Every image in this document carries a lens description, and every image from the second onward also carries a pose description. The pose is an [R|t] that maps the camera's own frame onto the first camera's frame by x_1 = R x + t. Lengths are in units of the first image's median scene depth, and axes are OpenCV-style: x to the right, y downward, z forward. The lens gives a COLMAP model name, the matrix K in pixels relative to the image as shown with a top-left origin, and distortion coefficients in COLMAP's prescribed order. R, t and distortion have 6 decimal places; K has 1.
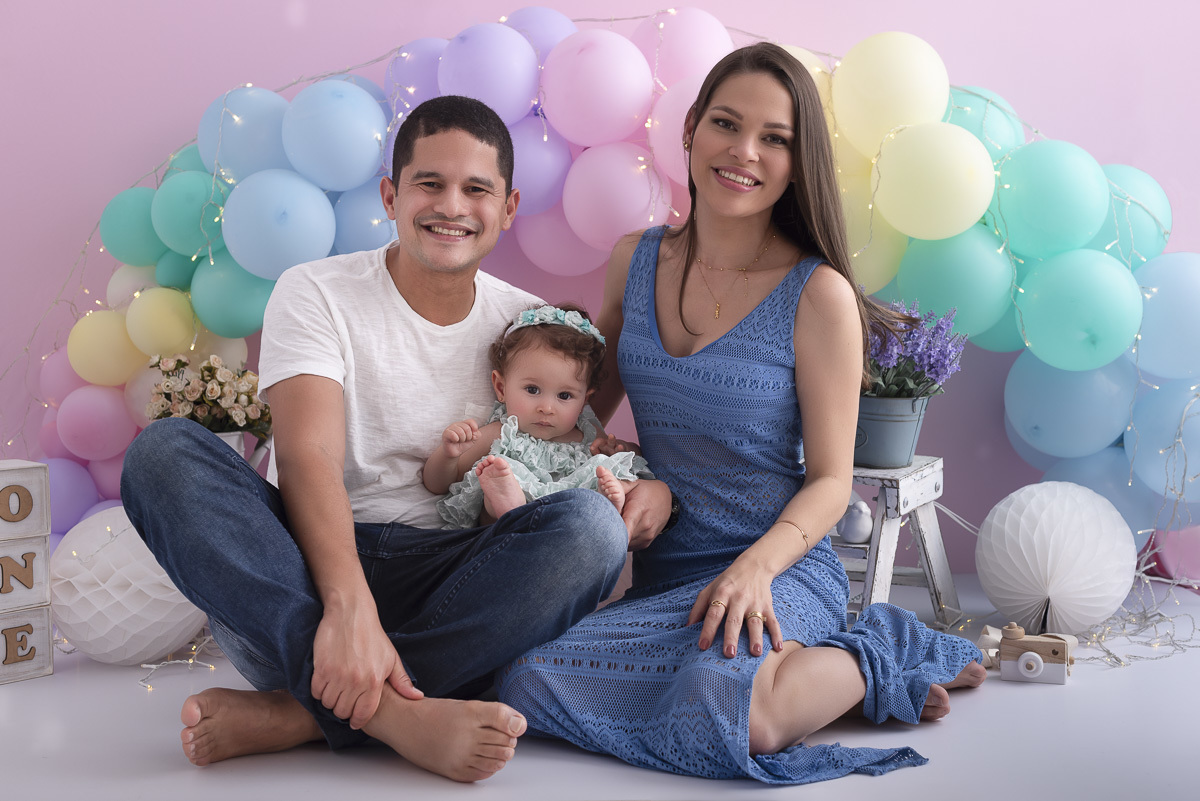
lens RADIAL K [[1724.6, 0, 600.2], [0, 1724.6, 453.3], [0, 0, 1]] dist [-0.013832, -0.033441]
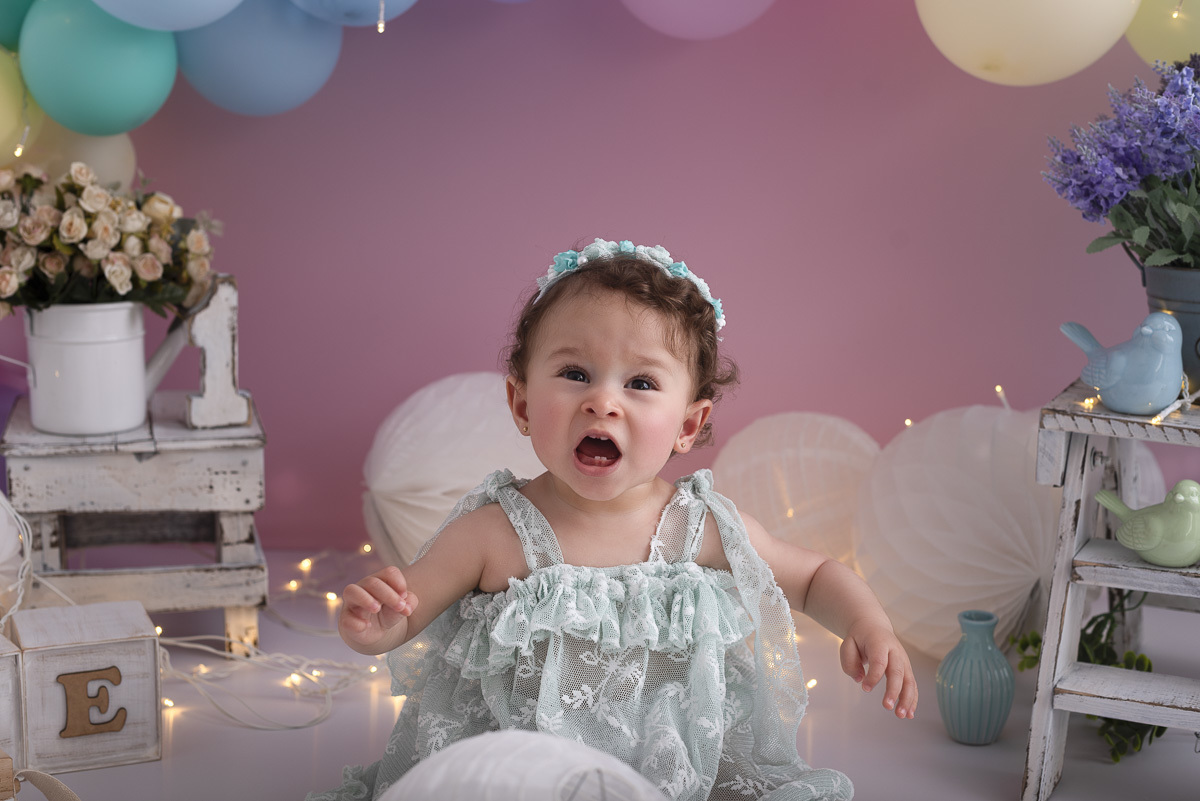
lens RADIAL K [[1718.0, 0, 580.3], [0, 1718.0, 406.6], [0, 0, 1]] dist [0.003514, 0.001947]
pose [[0.993159, 0.046633, -0.107057, -0.002197], [-0.039640, 0.996996, 0.066544, -0.022237], [0.109838, -0.061845, 0.992024, 0.468263]]
